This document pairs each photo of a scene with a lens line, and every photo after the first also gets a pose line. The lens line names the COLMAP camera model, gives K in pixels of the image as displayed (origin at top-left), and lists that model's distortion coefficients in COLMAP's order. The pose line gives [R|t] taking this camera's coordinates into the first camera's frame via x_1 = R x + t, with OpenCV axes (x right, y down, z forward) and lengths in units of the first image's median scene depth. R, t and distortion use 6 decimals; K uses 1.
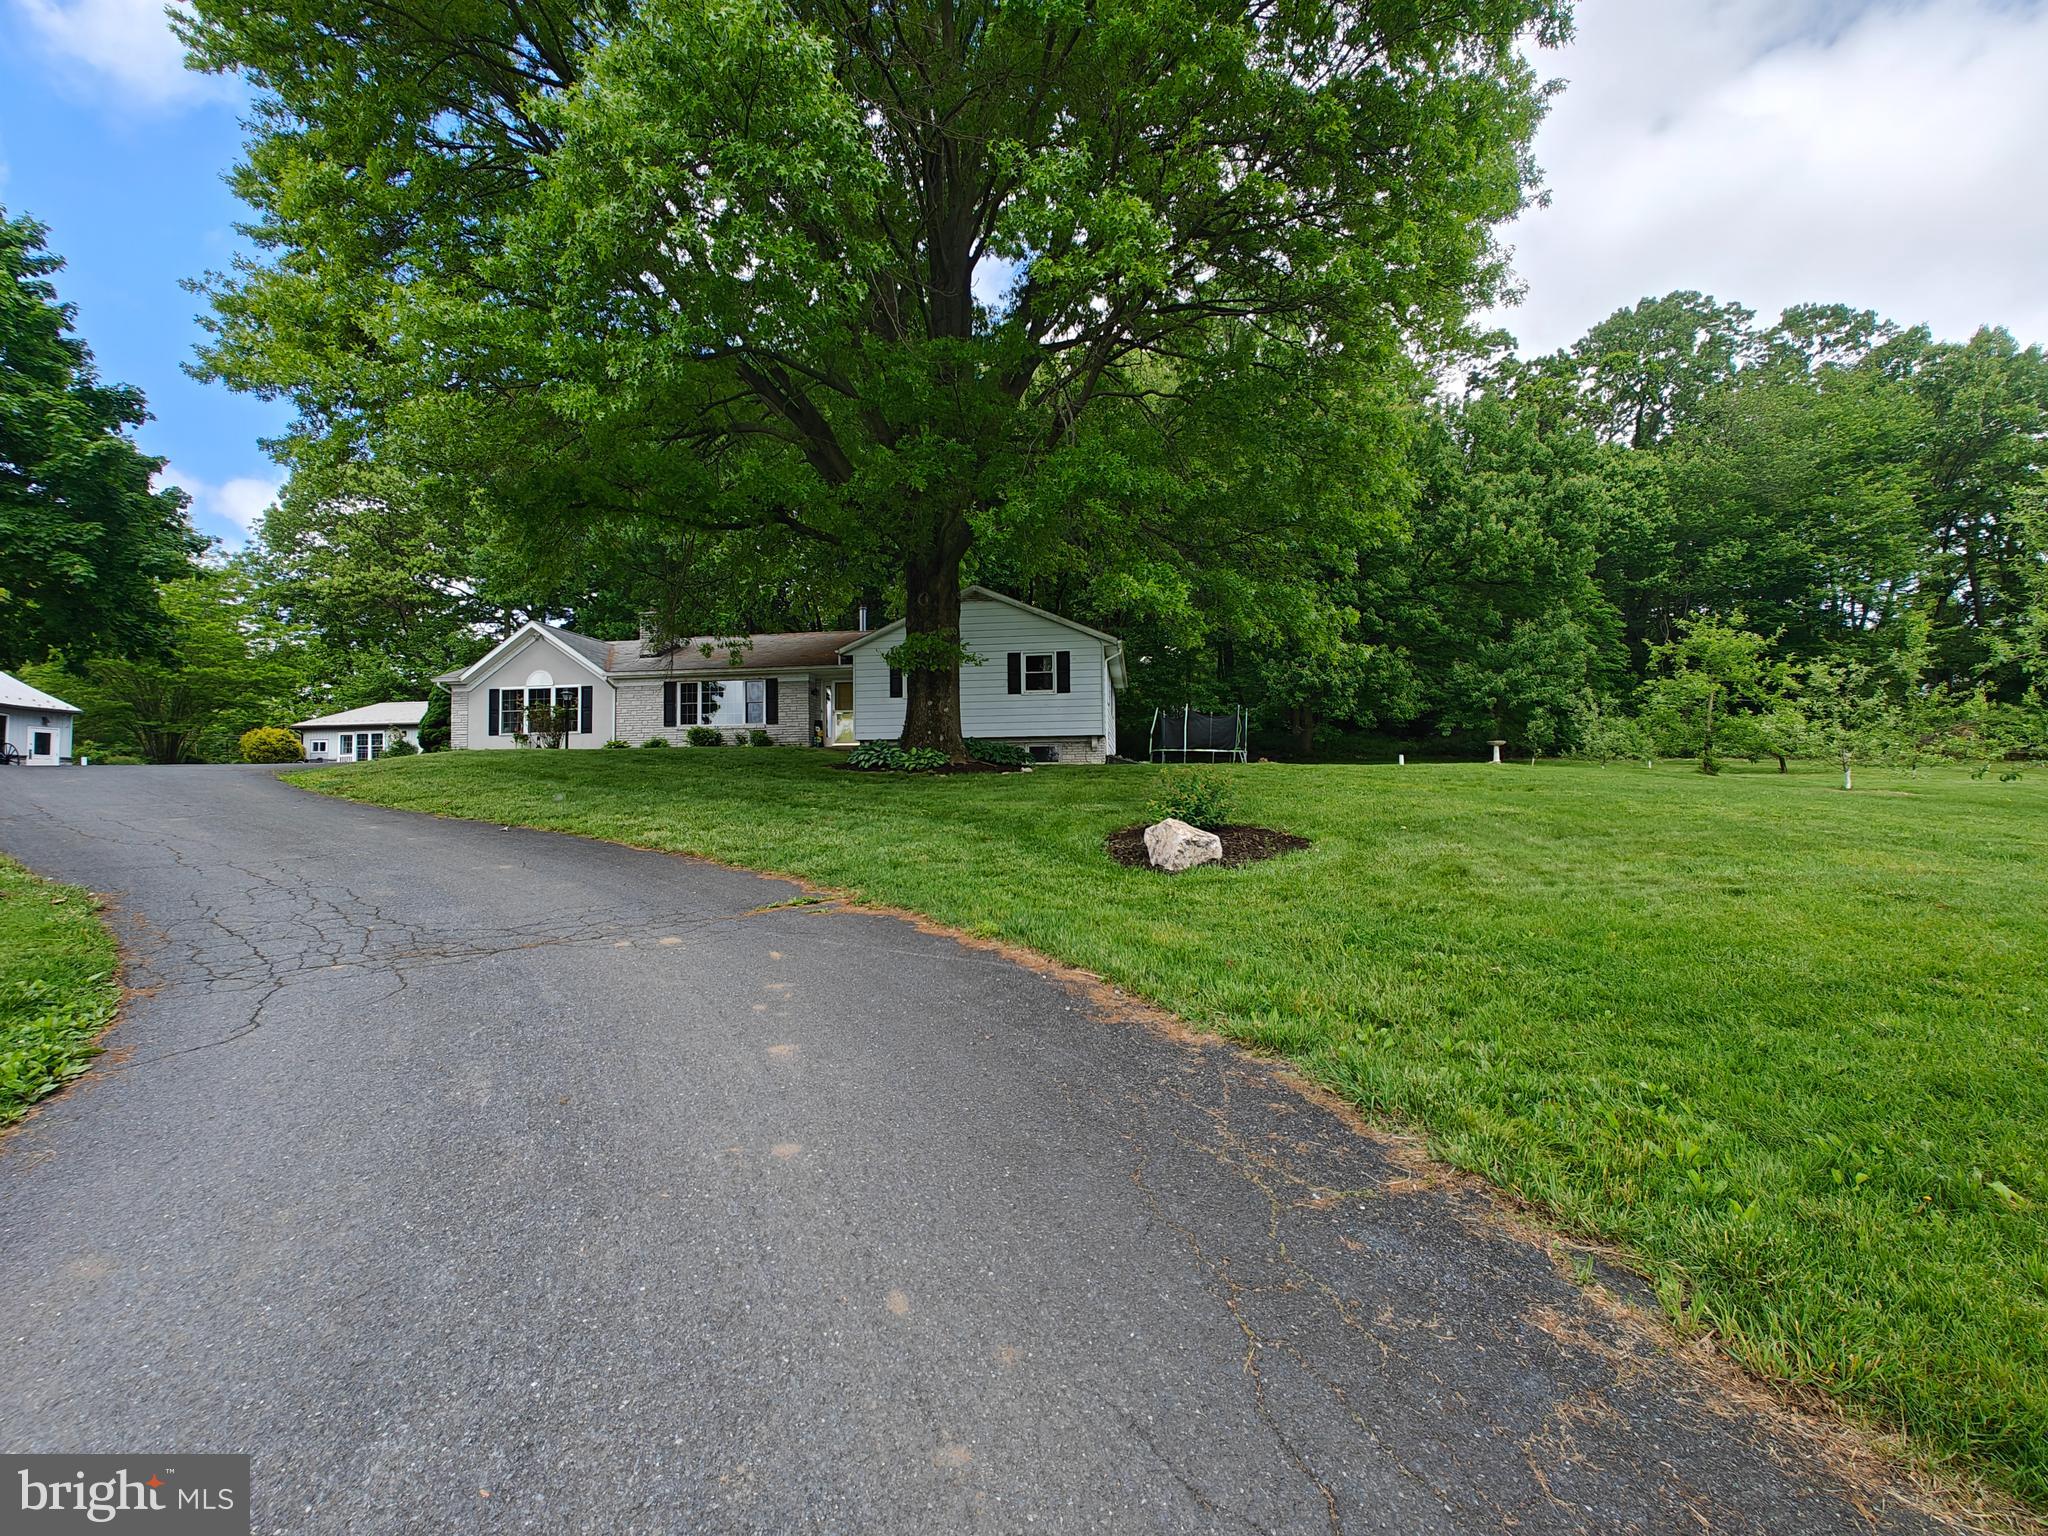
lens RADIAL K [[807.9, 0, 982.2], [0, 807.9, 766.4], [0, 0, 1]] dist [0.000007, 0.001025]
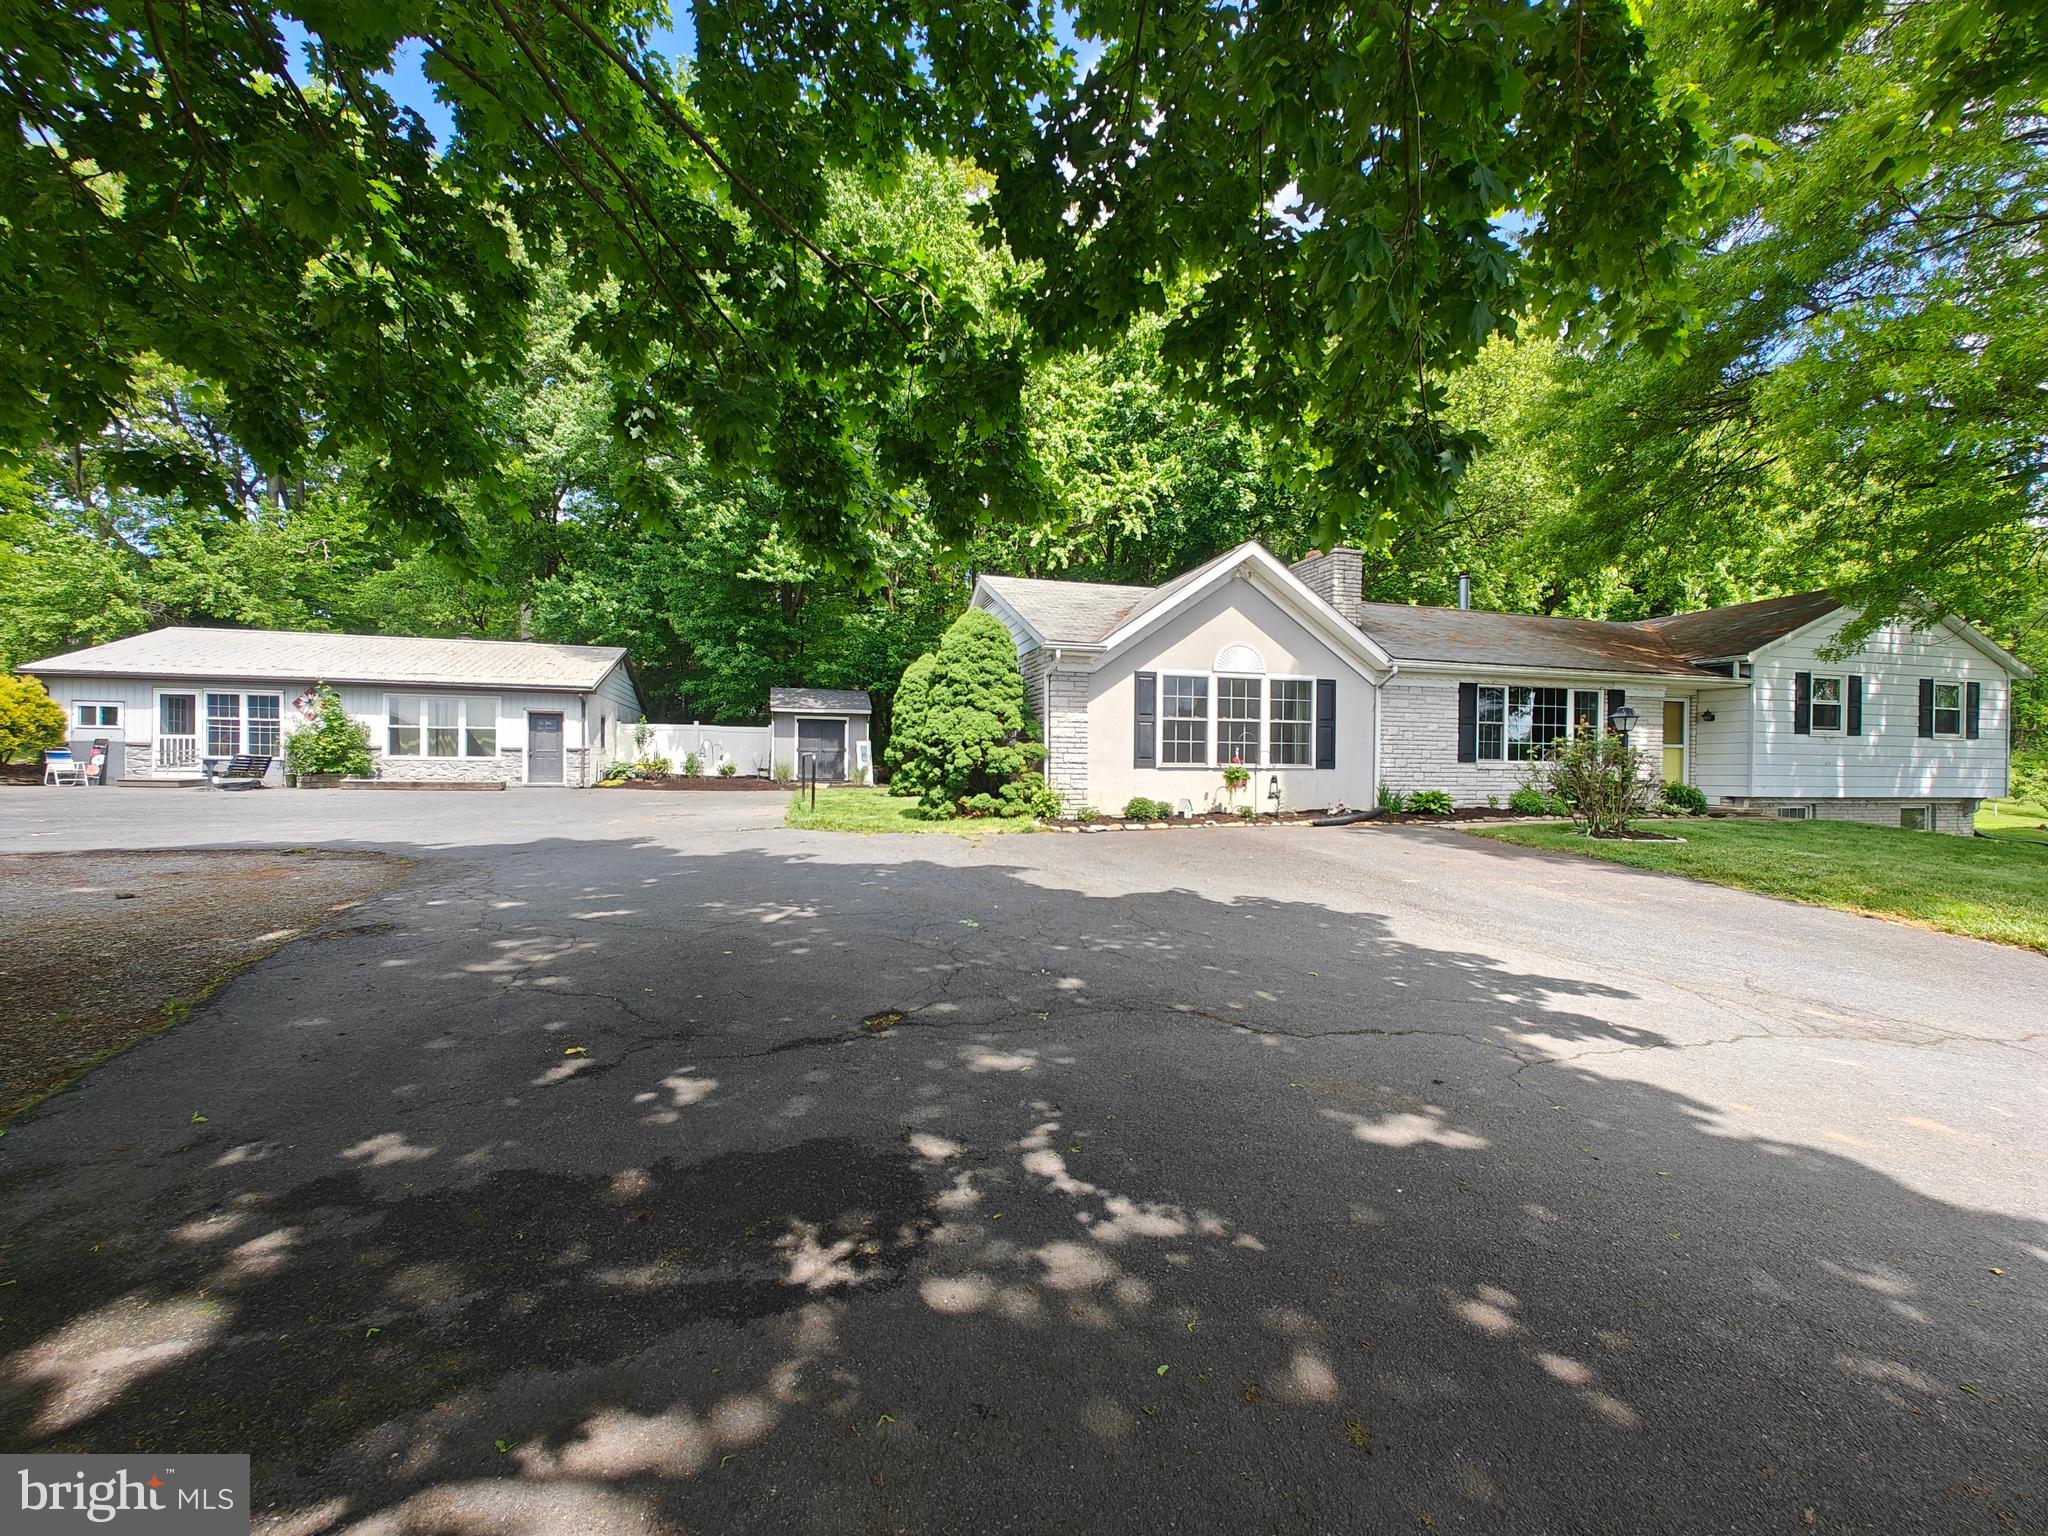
lens RADIAL K [[830.6, 0, 1016.4], [0, 830.6, 772.3], [0, 0, 1]] dist [-0.000771, 0.000487]
pose [[0.920088, 0.018621, 0.391269, -2.040976], [-0.037150, 0.998515, 0.039840, -0.121907], [-0.389946, -0.051192, 0.919414, 1.334676]]
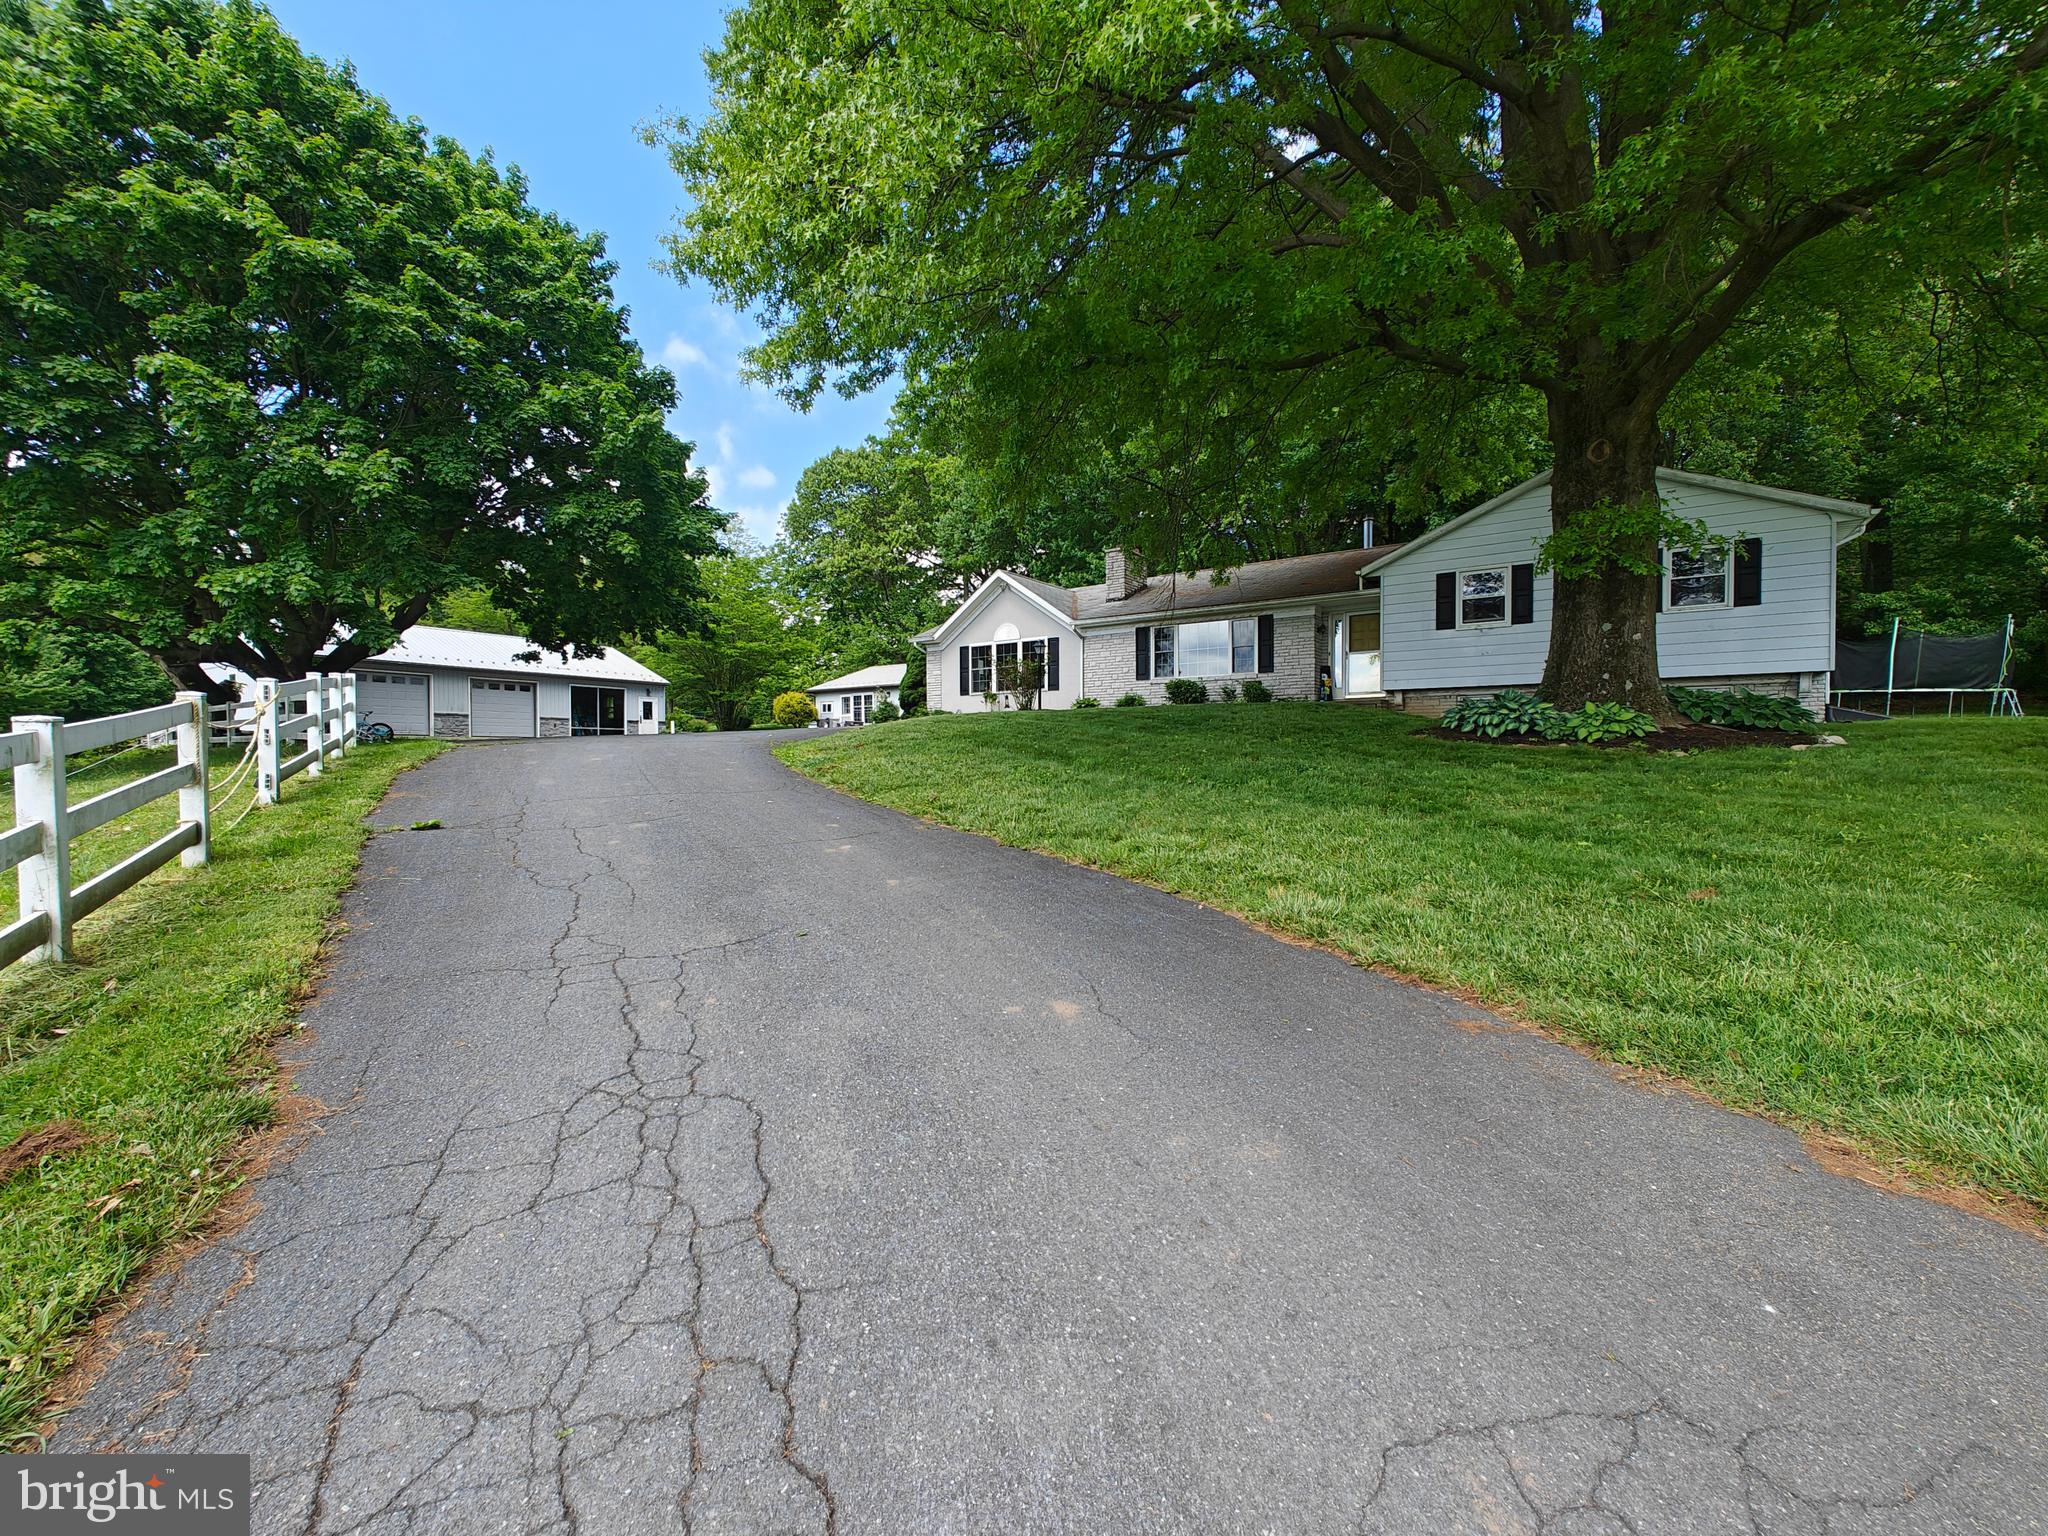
lens RADIAL K [[830.6, 0, 1016.4], [0, 830.6, 772.3], [0, 0, 1]] dist [-0.000771, 0.000487]
pose [[0.891457, 0.018398, -0.452732, -0.232365], [0.011565, 0.997926, 0.063326, -0.019974], [0.452958, -0.061688, 0.889395, 0.334461]]
